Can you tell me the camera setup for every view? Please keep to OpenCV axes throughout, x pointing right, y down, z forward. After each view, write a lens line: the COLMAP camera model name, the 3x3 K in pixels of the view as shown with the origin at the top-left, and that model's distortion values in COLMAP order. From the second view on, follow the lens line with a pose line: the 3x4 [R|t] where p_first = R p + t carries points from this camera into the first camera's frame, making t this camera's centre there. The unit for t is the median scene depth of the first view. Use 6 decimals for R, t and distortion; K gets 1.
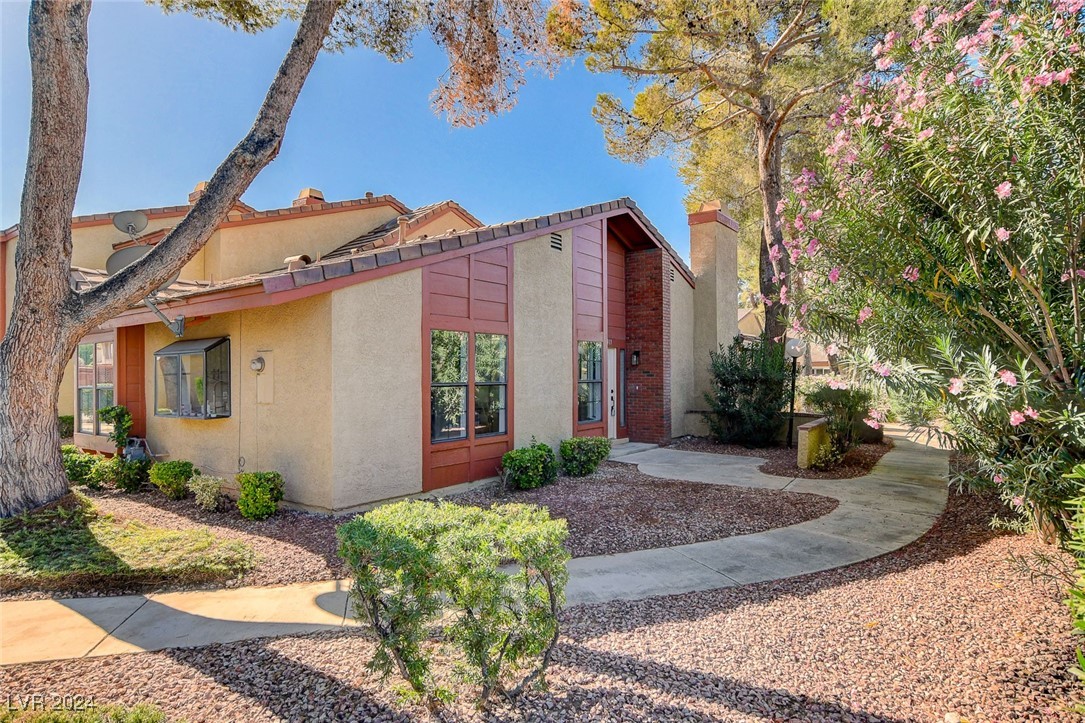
lens RADIAL K [[577.5, 0, 546.3], [0, 577.5, 369.6], [0, 0, 1]] dist [-0.005142, 0.000070]
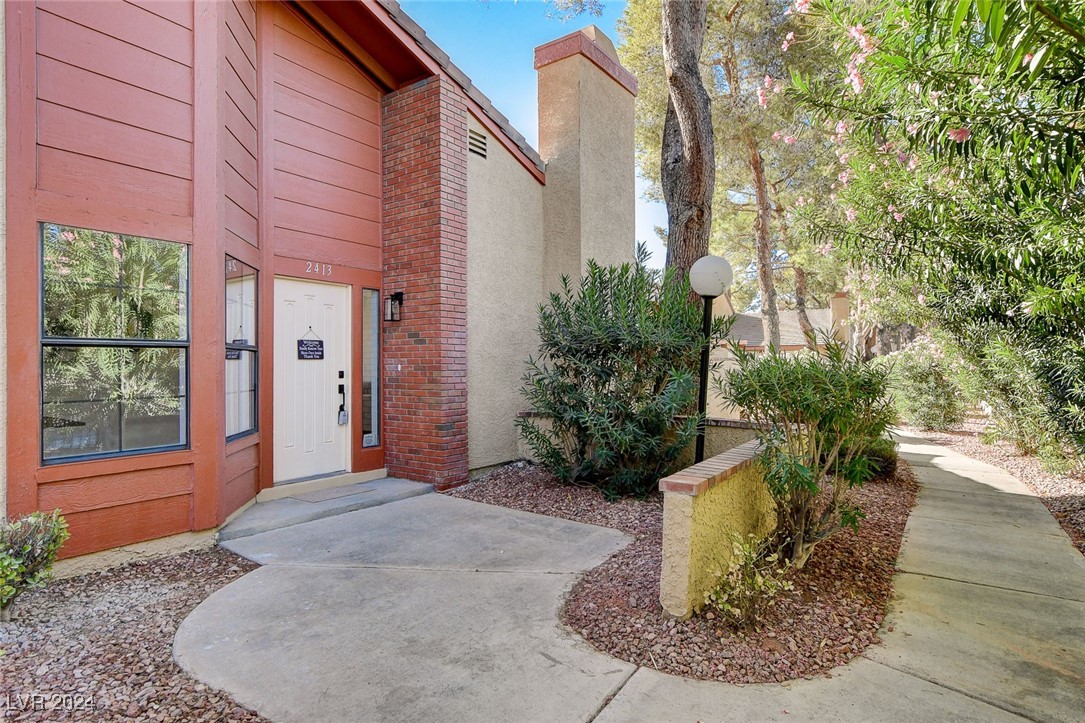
lens RADIAL K [[577.5, 0, 538.1], [0, 577.5, 359.3], [0, 0, 1]] dist [-0.005142, 0.000070]
pose [[0.999963, -0.000298, 0.008581, 0.271099], [0.000311, 0.999999, -0.001518, 0.025307], [-0.008580, 0.001521, 0.999962, 0.508477]]
